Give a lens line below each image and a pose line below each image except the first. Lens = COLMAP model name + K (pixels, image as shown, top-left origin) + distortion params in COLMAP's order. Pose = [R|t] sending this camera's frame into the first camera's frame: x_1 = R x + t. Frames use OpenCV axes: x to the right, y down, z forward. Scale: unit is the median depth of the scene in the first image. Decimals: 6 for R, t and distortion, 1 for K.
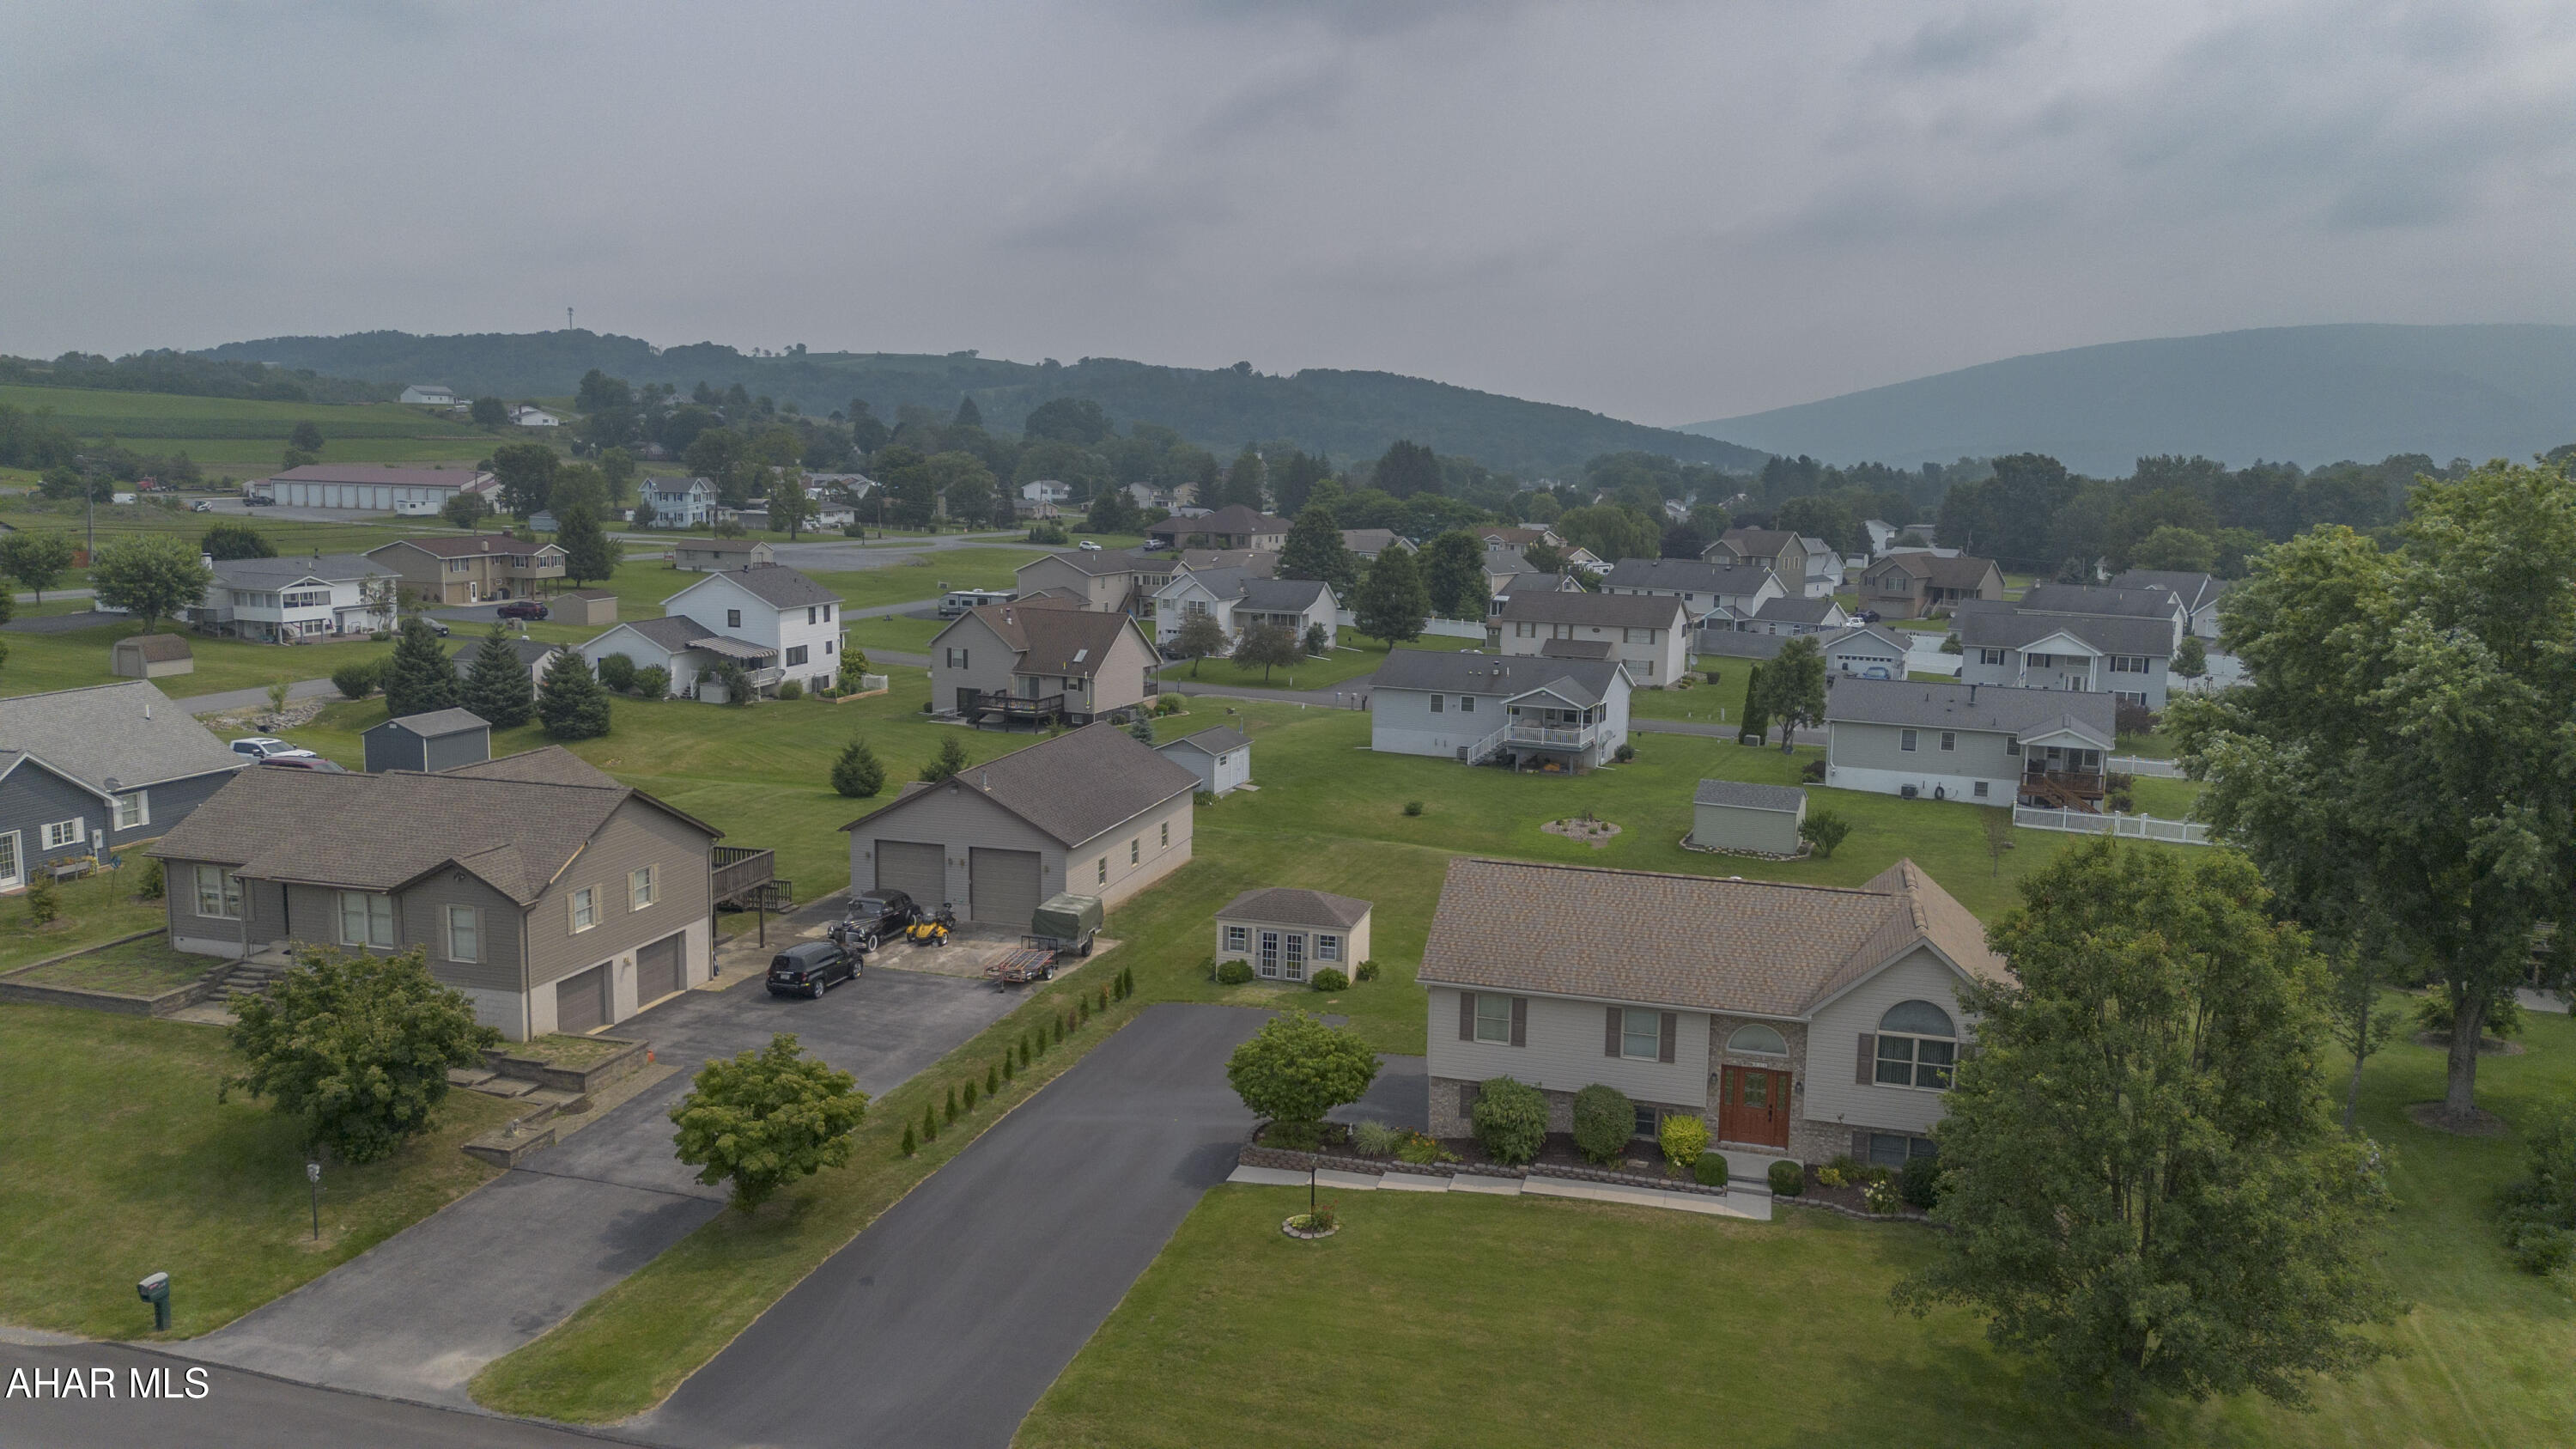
lens RADIAL K [[1812.1, 0, 1288.0], [0, 1812.1, 724.5], [0, 0, 1]] dist [0.098348, -0.111583]
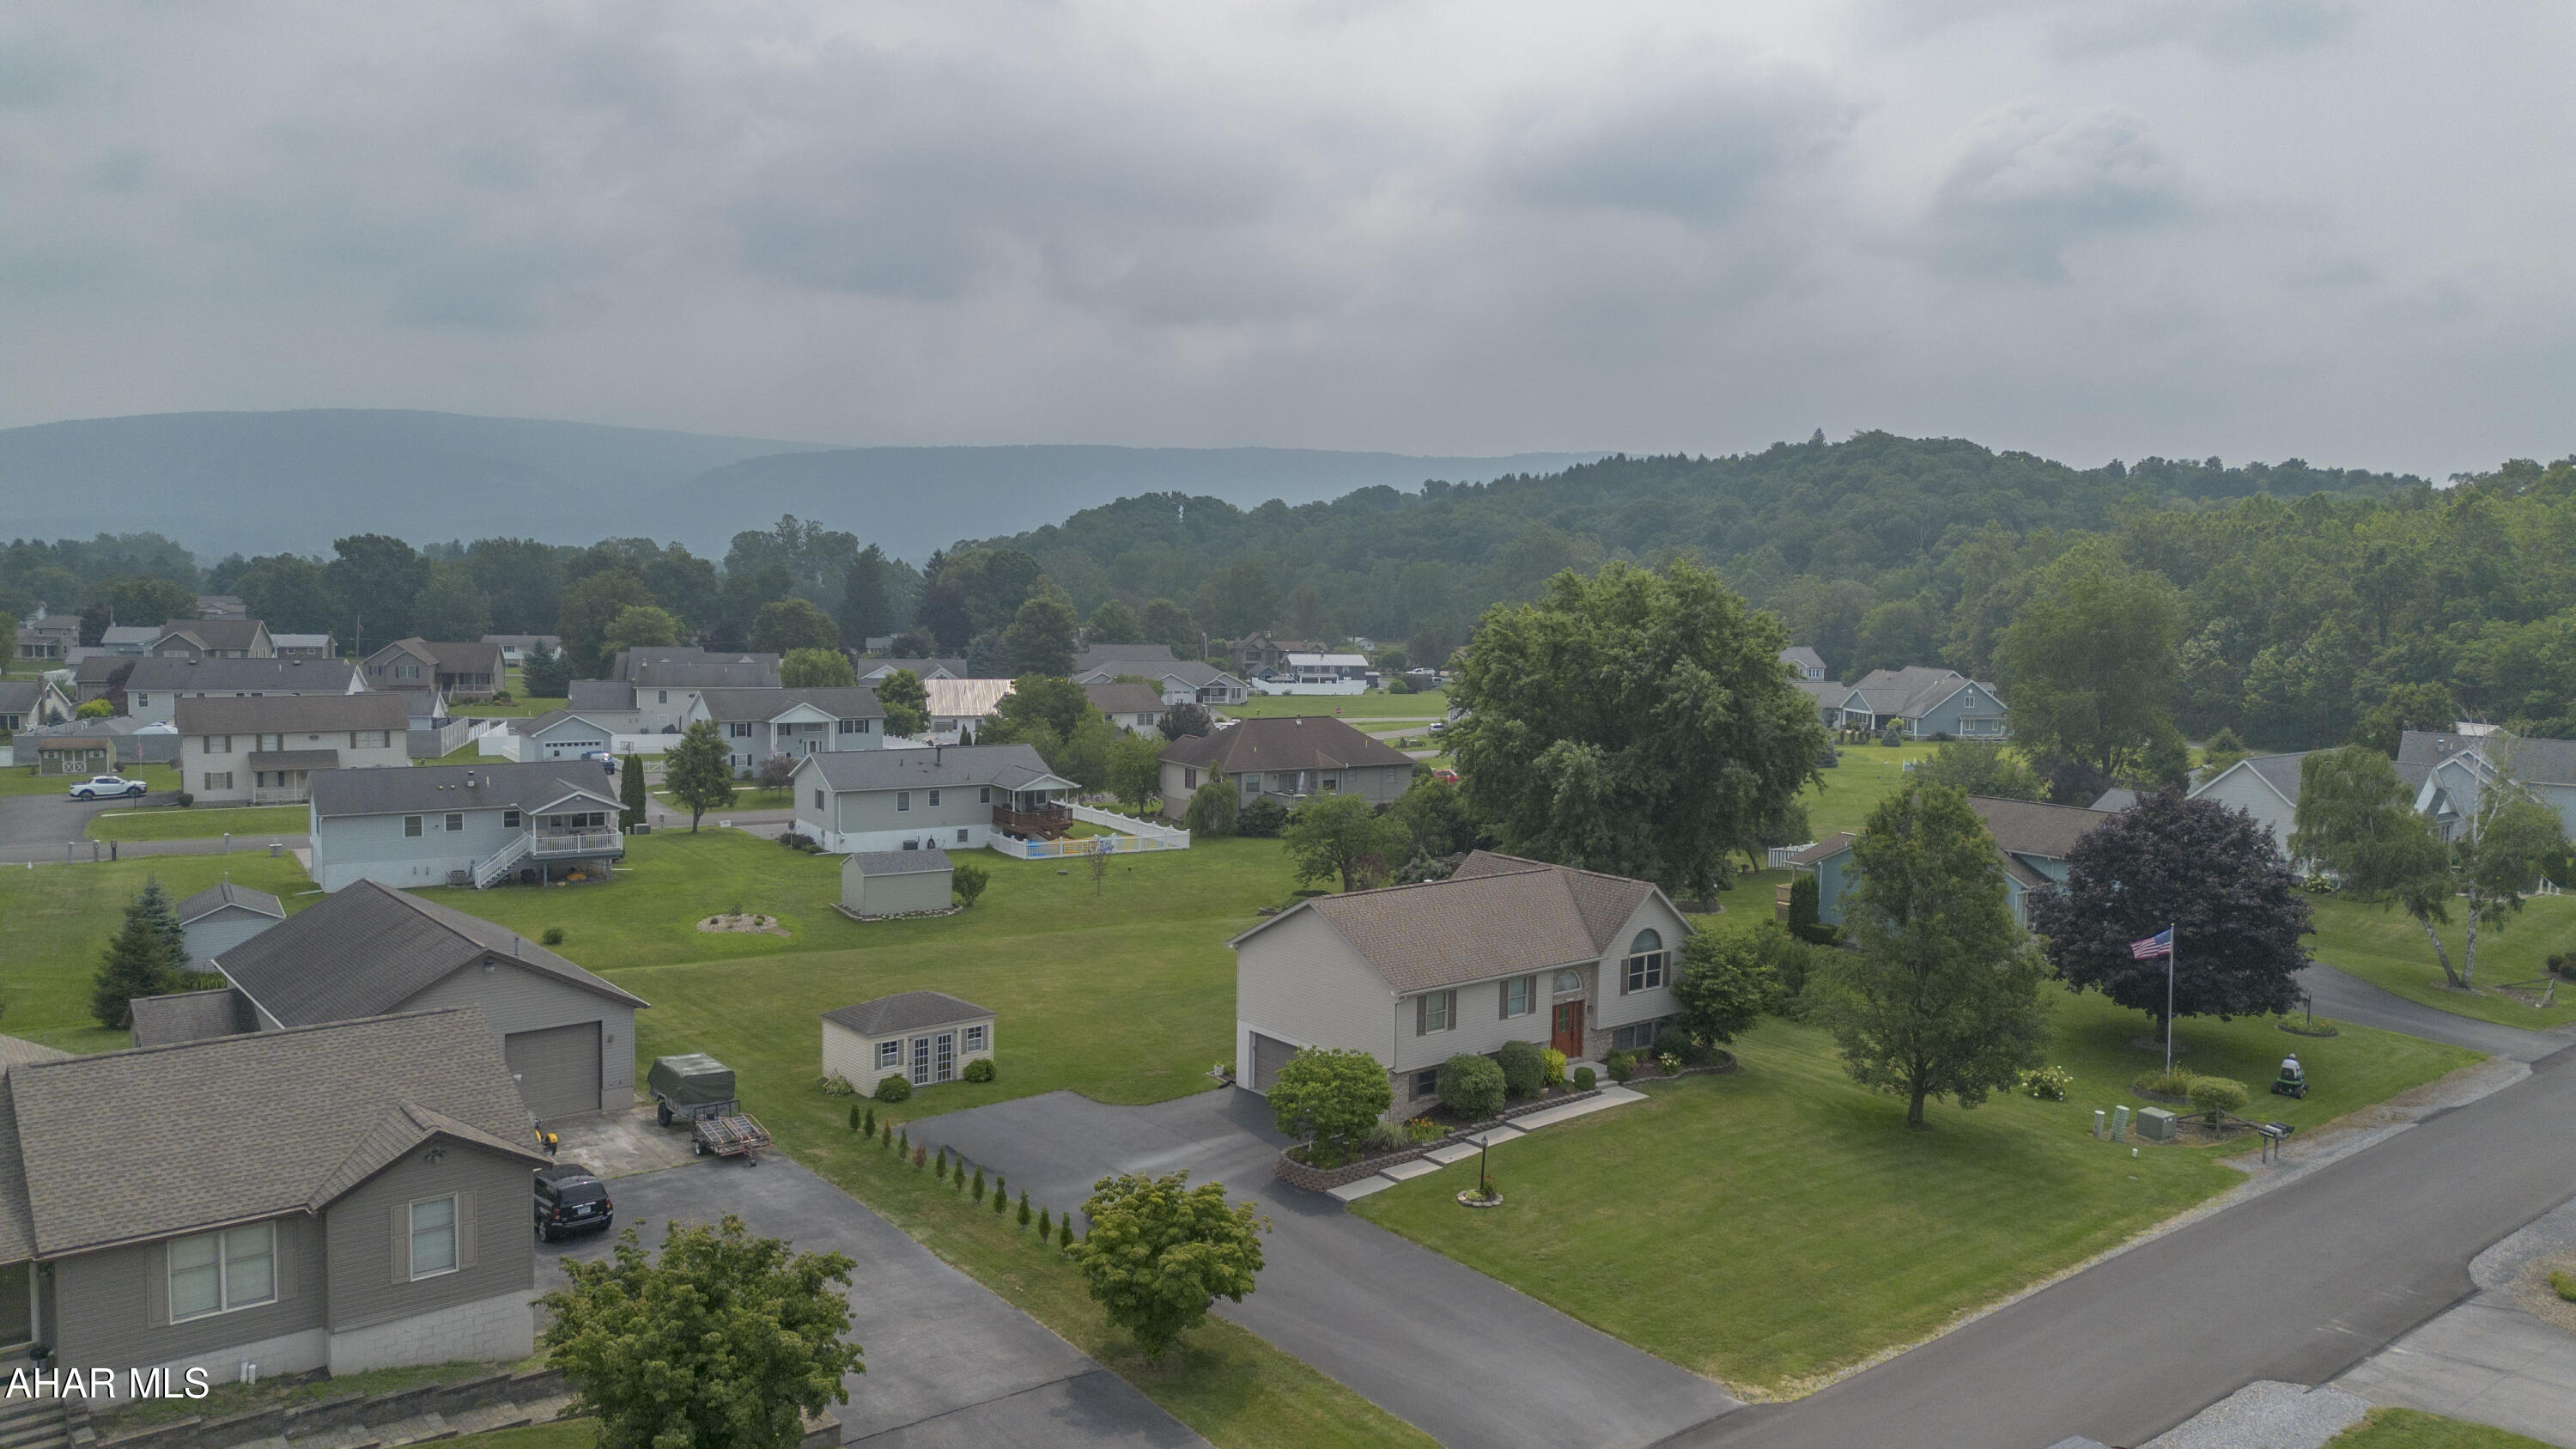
lens RADIAL K [[1812.1, 0, 1288.0], [0, 1812.1, 724.5], [0, 0, 1]] dist [0.098348, -0.111583]
pose [[0.576123, -0.079149, 0.813522, -0.963687], [0.113060, 0.993450, 0.016587, -0.067510], [-0.809506, 0.082421, 0.581298, 0.353803]]
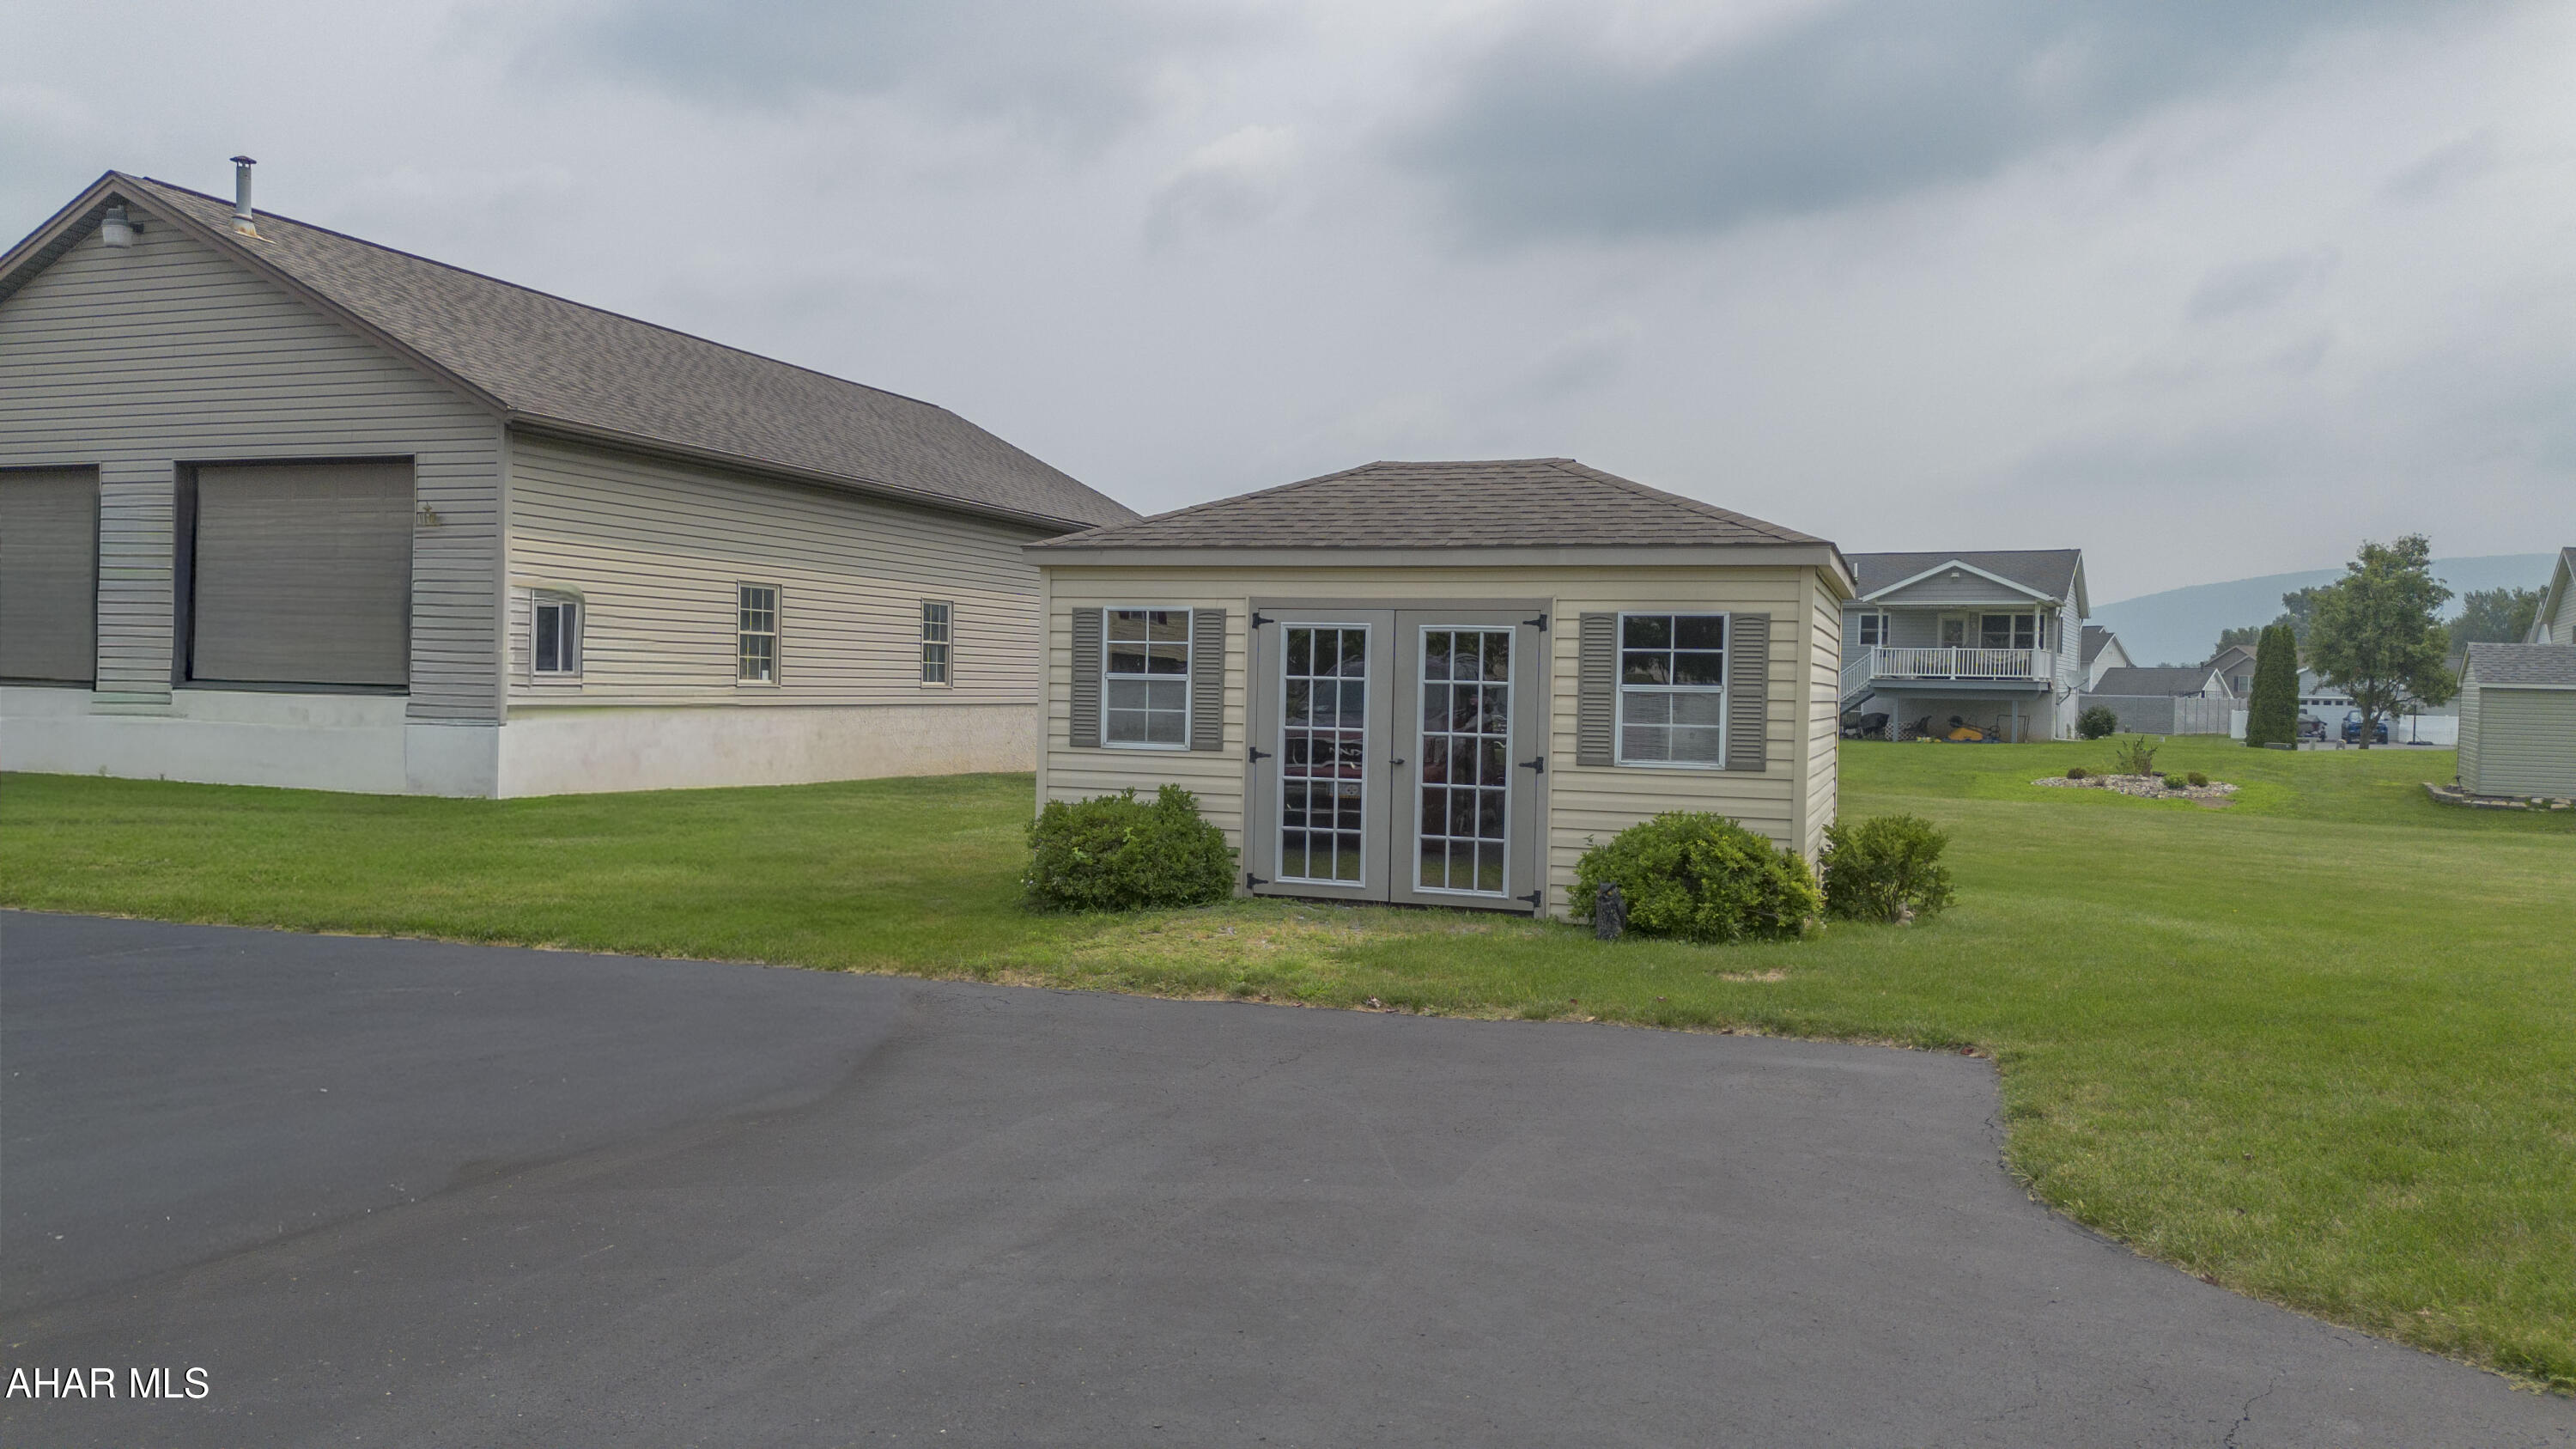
lens RADIAL K [[1812.1, 0, 1288.0], [0, 1812.1, 724.5], [0, 0, 1]] dist [0.098348, -0.111583]
pose [[0.996939, 0.002960, -0.078132, 0.000089], [-0.012860, 0.991882, -0.126507, 0.205891], [0.077124, 0.127125, 0.988884, 1.164743]]
